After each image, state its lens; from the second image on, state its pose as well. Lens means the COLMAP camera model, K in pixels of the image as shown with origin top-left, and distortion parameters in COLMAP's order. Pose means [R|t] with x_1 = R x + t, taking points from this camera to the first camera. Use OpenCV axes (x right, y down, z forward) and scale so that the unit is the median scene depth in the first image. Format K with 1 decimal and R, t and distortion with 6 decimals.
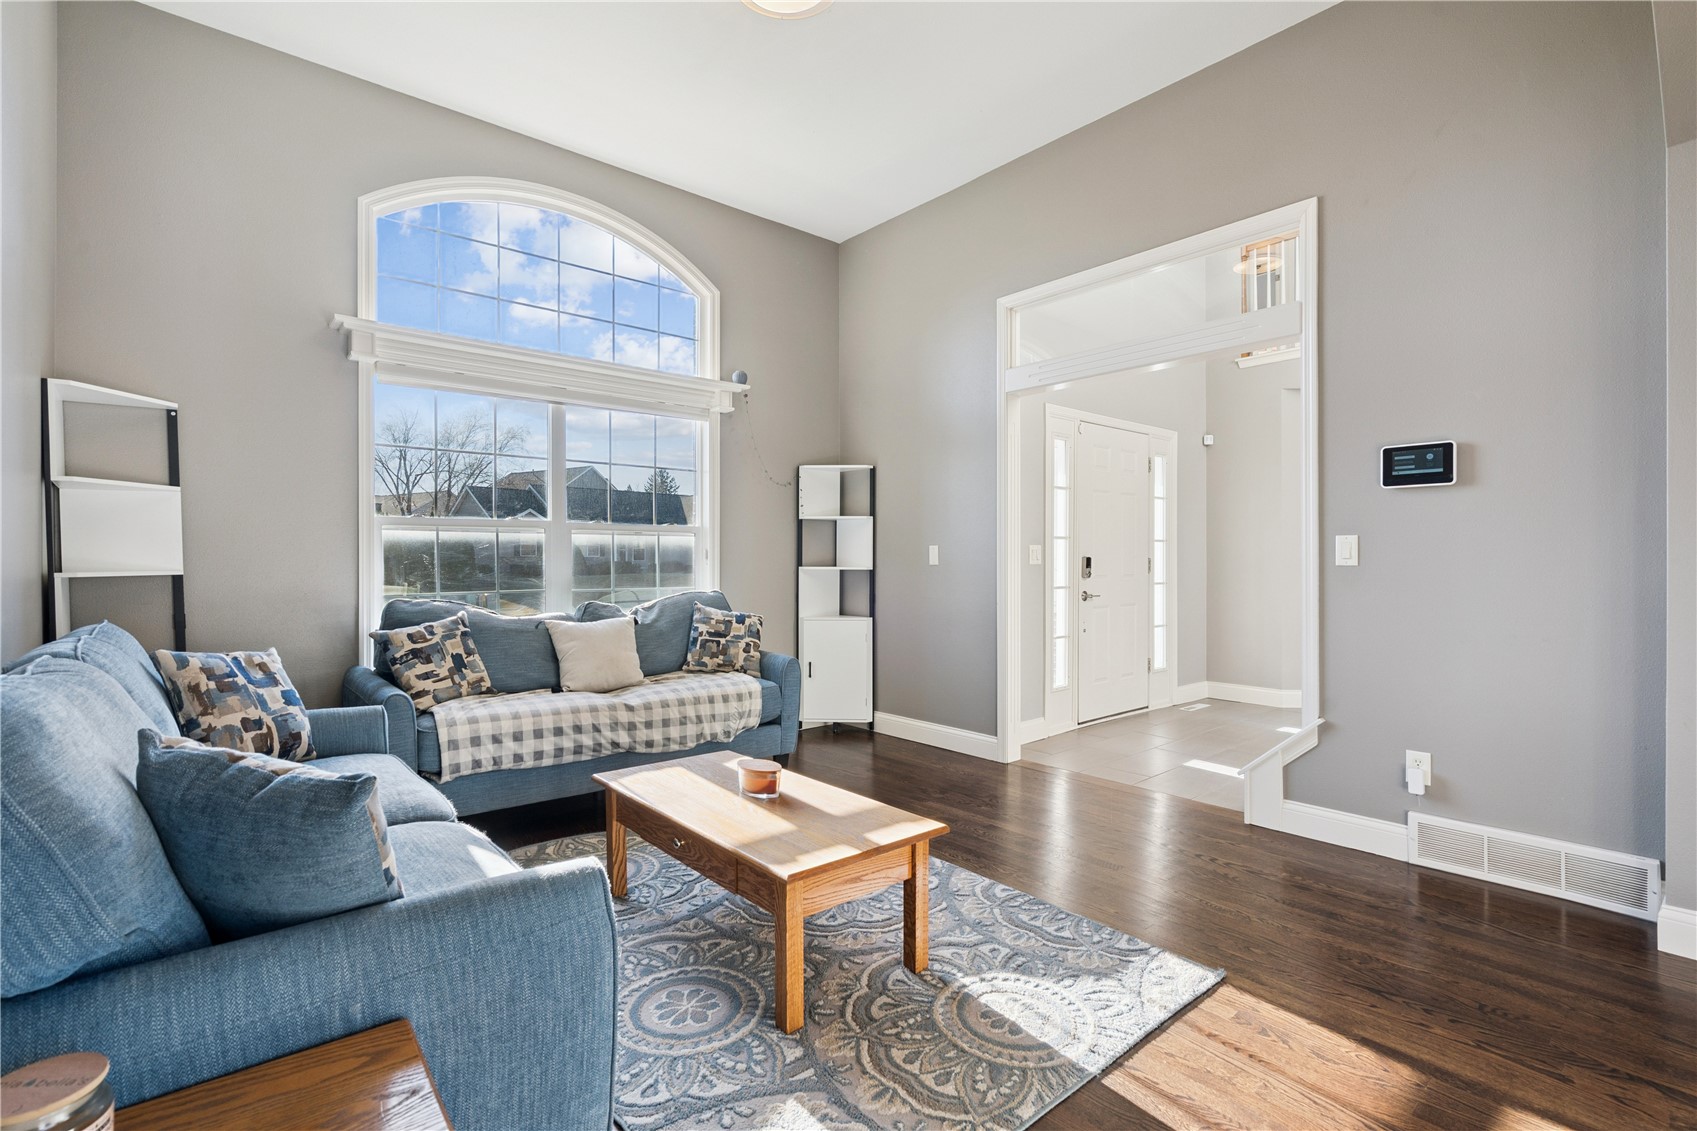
lens RADIAL K [[785.8, 0, 840.2], [0, 785.8, 559.7], [0, 0, 1]] dist [0.000069, 0.001019]
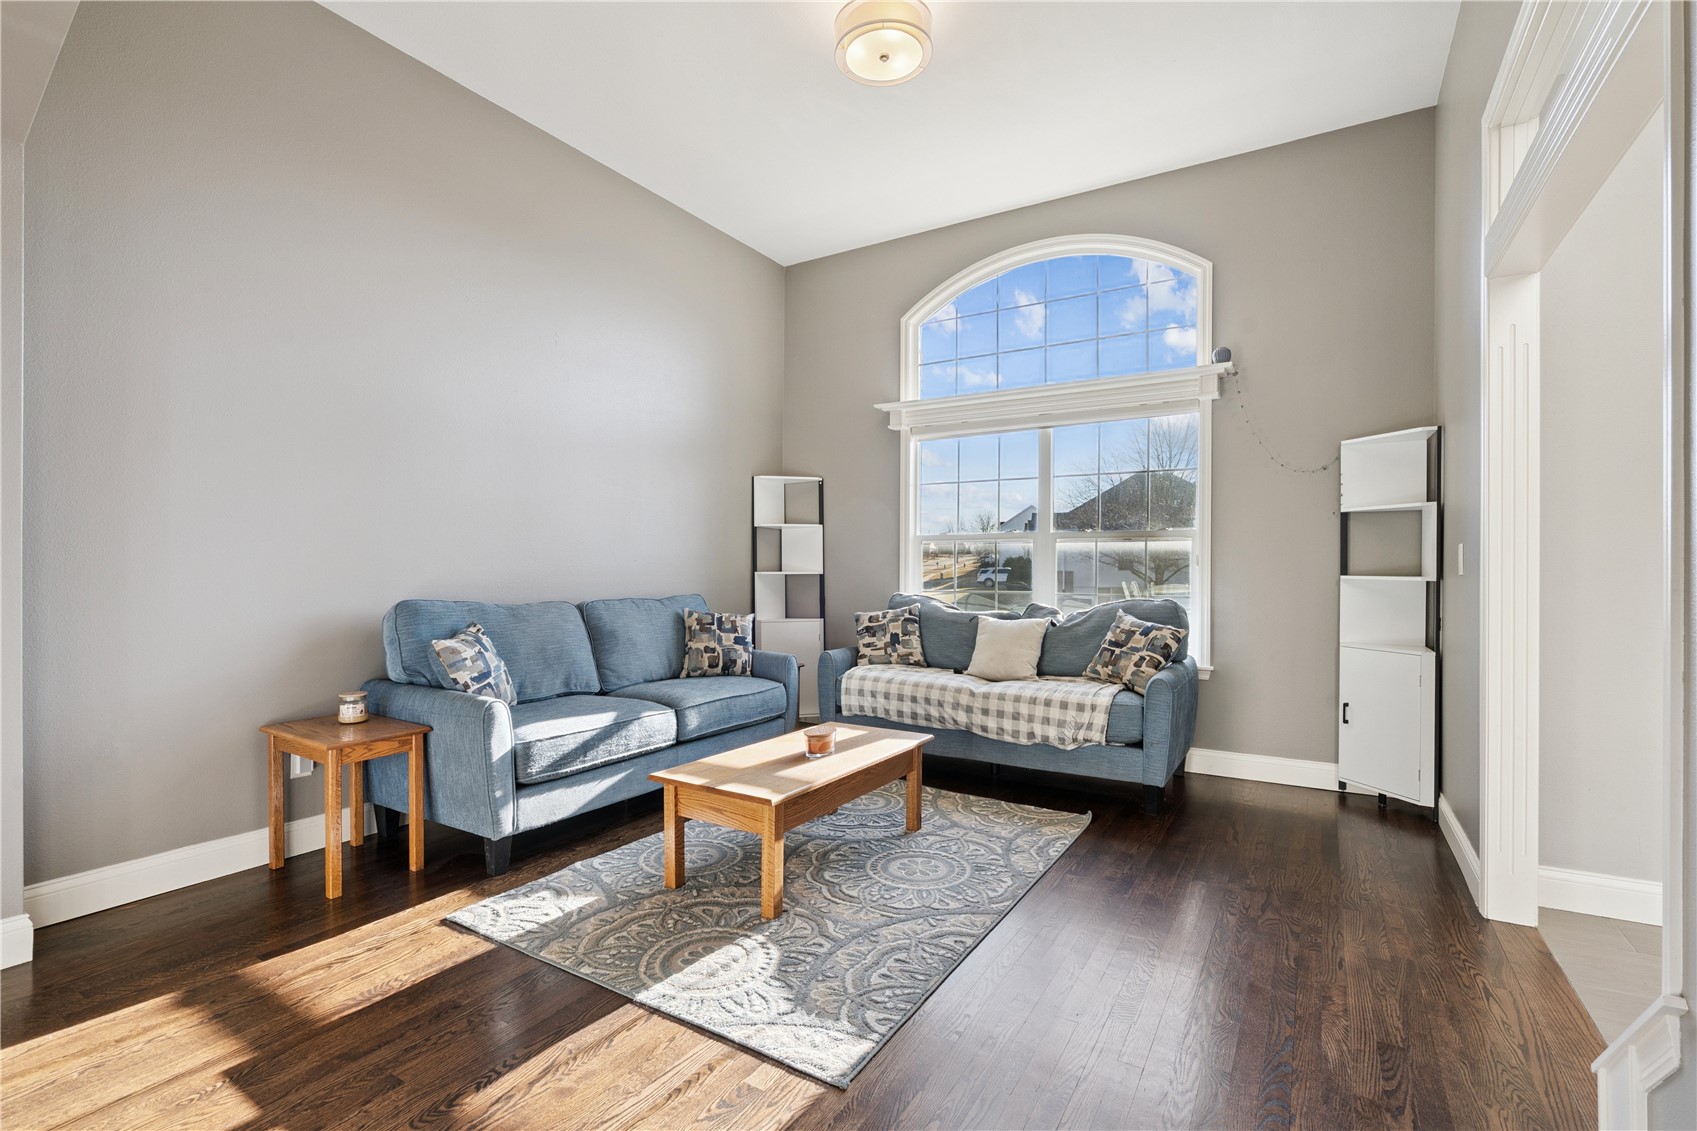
lens RADIAL K [[785.8, 0, 840.8], [0, 785.8, 571.5], [0, 0, 1]] dist [0.000069, 0.001019]
pose [[0.291421, 0.003630, -0.956588, 0.818175], [-0.001316, 0.999993, 0.003394, 0.006584], [0.956594, 0.000270, 0.291424, 0.507996]]
